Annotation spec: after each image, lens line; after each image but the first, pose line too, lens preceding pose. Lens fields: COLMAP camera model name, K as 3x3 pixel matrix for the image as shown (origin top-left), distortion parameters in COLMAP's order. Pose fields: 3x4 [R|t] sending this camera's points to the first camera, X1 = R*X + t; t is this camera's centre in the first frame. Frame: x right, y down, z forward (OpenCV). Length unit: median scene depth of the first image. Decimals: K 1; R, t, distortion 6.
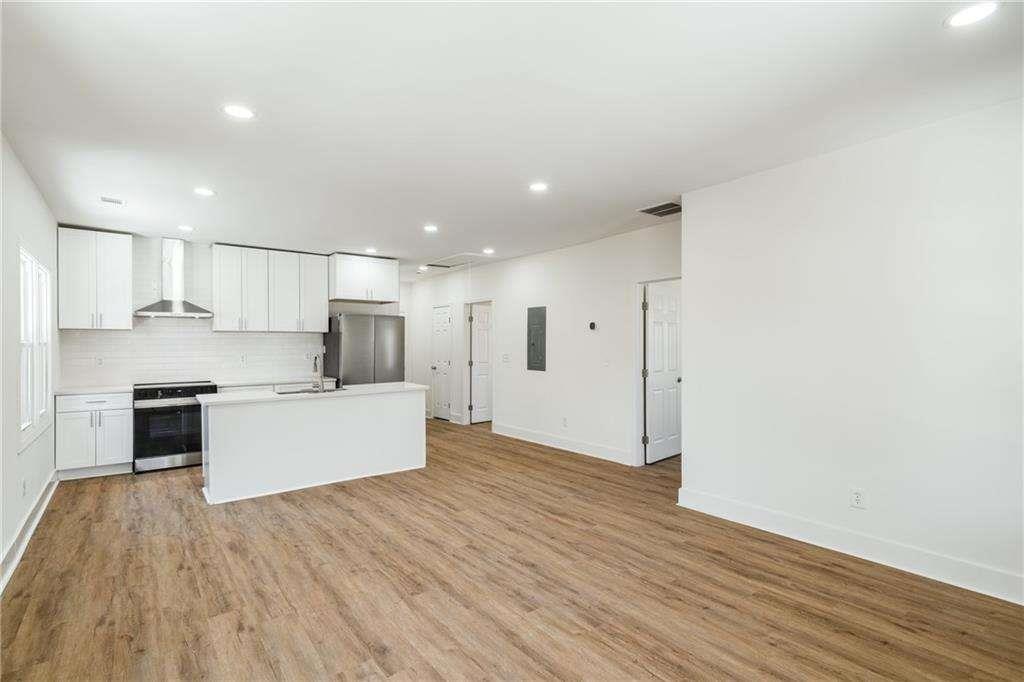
lens RADIAL K [[487.1, 0, 517.2], [0, 487.1, 348.1], [0, 0, 1]] dist [0.001021, 0.000153]
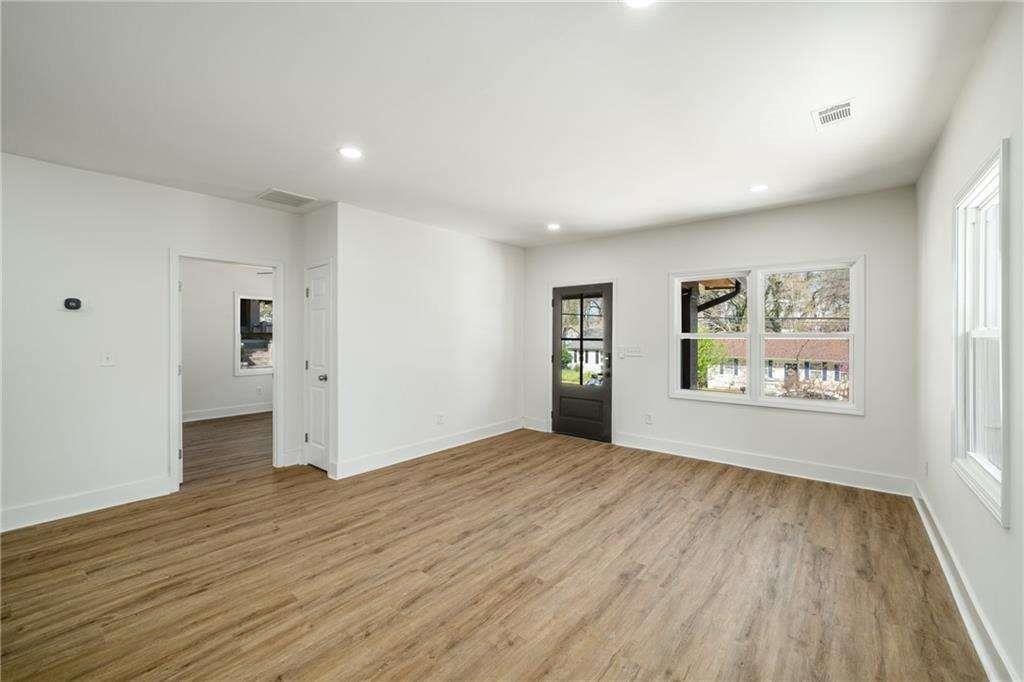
lens RADIAL K [[412.8, 0, 511.6], [0, 412.8, 335.0], [0, 0, 1]] dist [-0.011040, -0.000064]
pose [[-0.214234, 0.003942, 0.976774, -0.815422], [0.003963, 0.999987, -0.003166, -0.005489], [-0.976774, 0.003193, -0.214247, 0.976559]]
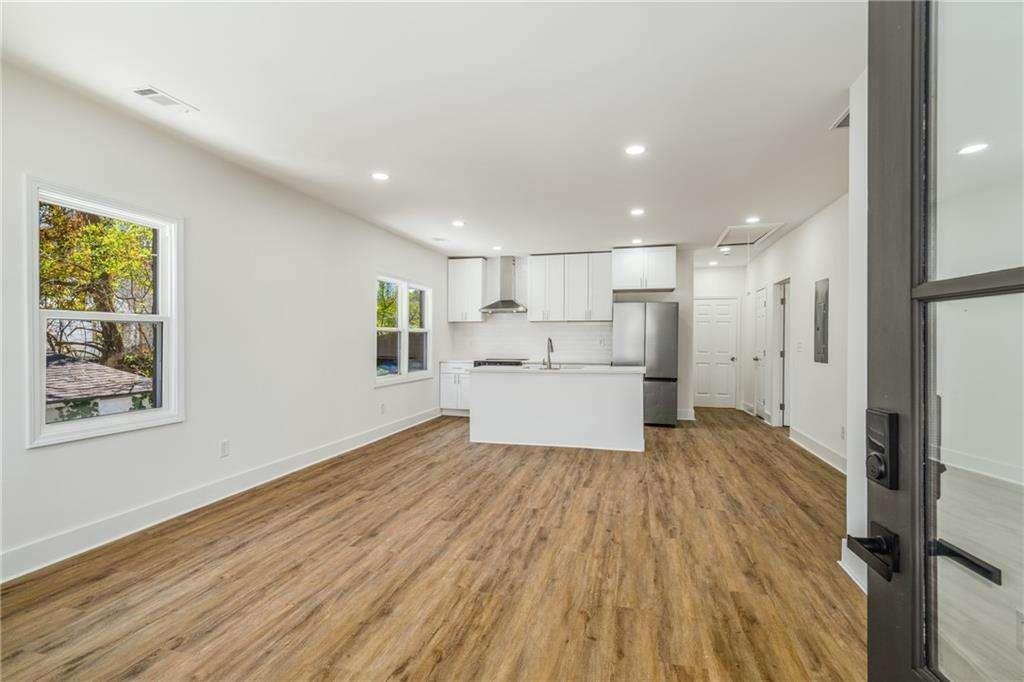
lens RADIAL K [[482.2, 0, 512.0], [0, 482.2, 341.0], [0, 0, 1]] dist [-0.003434, -0.000230]
pose [[0.599960, 0.005857, -0.800009, 0.700034], [-0.009475, 0.999955, 0.000215, 0.031800], [0.799974, 0.007451, 0.599988, 0.307048]]
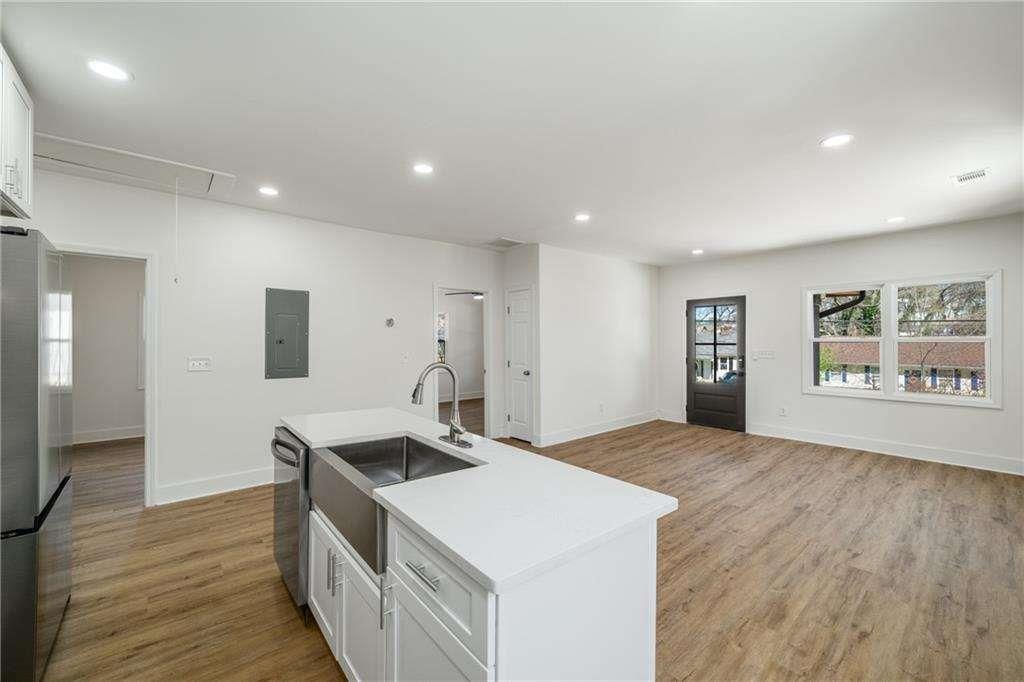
lens RADIAL K [[410.0, 0, 512.0], [0, 410.0, 341.0], [0, 0, 1]] dist [-0.013054, 0.006035]
pose [[-0.038236, 0.003916, 0.999261, -1.138334], [0.009355, 0.999950, -0.003561, -0.008472], [-0.999225, 0.009211, -0.038271, 1.367558]]
